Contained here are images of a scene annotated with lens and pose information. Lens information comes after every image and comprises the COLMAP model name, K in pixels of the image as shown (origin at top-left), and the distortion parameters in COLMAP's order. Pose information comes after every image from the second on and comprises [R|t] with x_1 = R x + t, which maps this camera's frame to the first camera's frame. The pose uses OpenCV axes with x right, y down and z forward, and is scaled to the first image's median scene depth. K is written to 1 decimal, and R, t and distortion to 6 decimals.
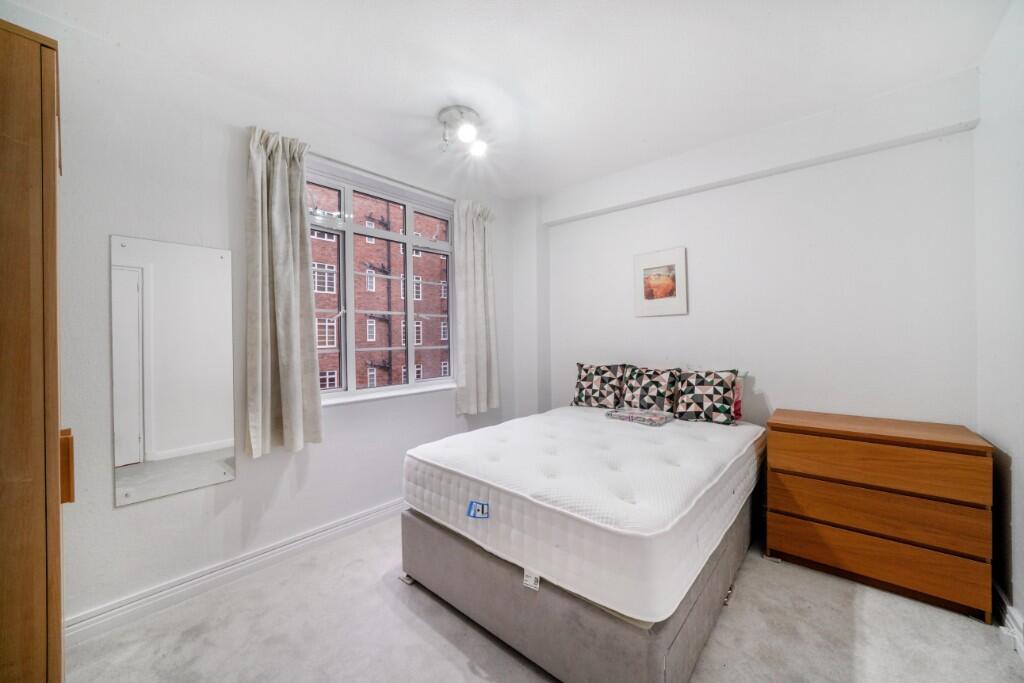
lens RADIAL K [[393.5, 0, 512.0], [0, 393.5, 341.5], [0, 0, 1]] dist [0.000070, 0.000158]
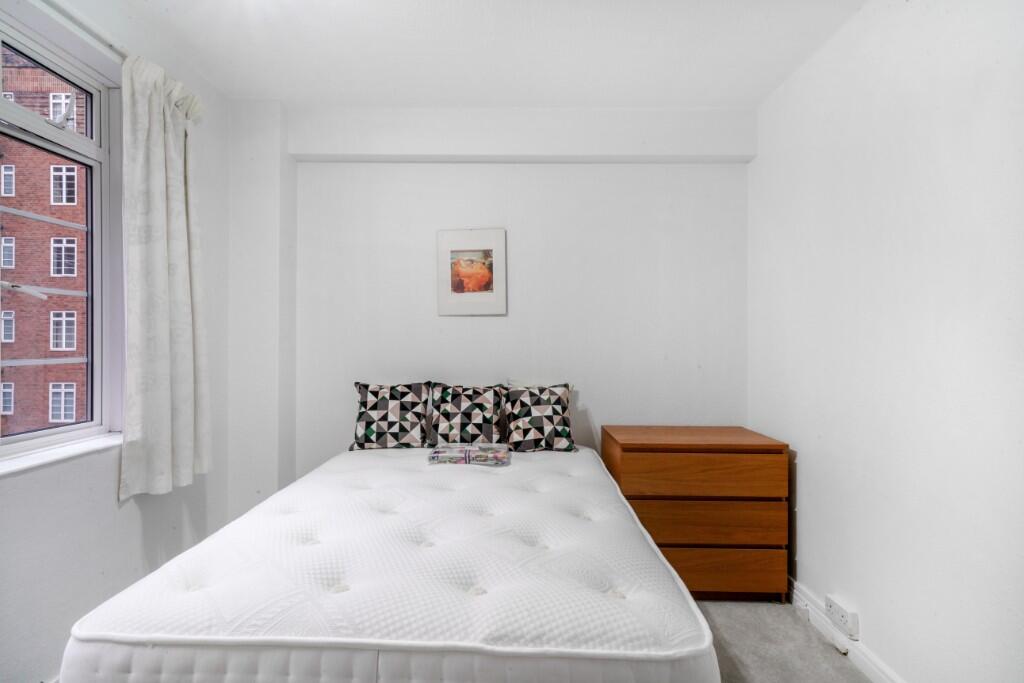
lens RADIAL K [[498.4, 0, 512.0], [0, 498.4, 341.5], [0, 0, 1]] dist [0.018850, -0.000040]
pose [[0.766035, 0.012342, 0.642681, -0.187090], [-0.004851, 0.999898, -0.013420, -0.003097], [-0.642781, 0.007163, 0.766016, 0.234575]]
